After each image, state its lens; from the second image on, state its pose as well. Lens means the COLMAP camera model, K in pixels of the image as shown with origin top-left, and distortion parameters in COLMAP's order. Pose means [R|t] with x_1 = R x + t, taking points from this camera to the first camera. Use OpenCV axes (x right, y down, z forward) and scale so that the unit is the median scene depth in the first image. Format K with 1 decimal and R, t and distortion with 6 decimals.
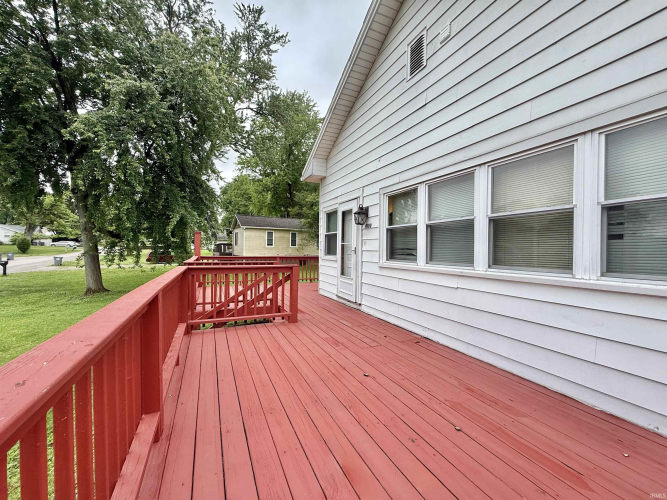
lens RADIAL K [[264.0, 0, 332.9], [0, 264.0, 251.1], [0, 0, 1]] dist [-0.003632, 0.000190]
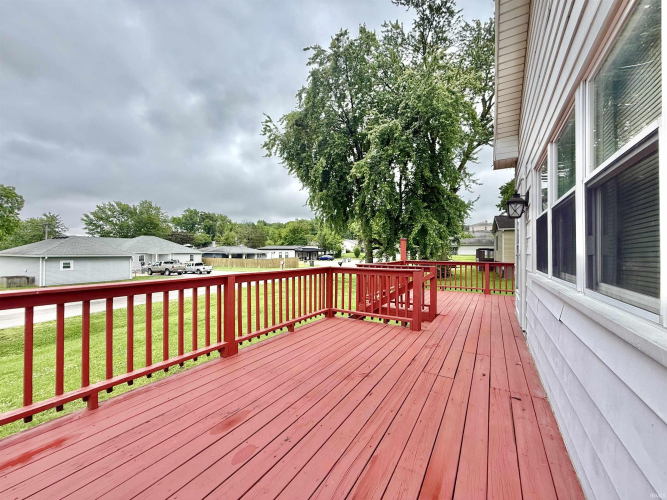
lens RADIAL K [[264.0, 0, 331.7], [0, 264.0, 251.5], [0, 0, 1]] dist [-0.003632, 0.000190]
pose [[0.554760, -0.013180, -0.831906, 0.342147], [-0.003552, 0.999828, -0.018209, 0.003540], [0.832003, 0.013057, 0.554618, 0.156789]]
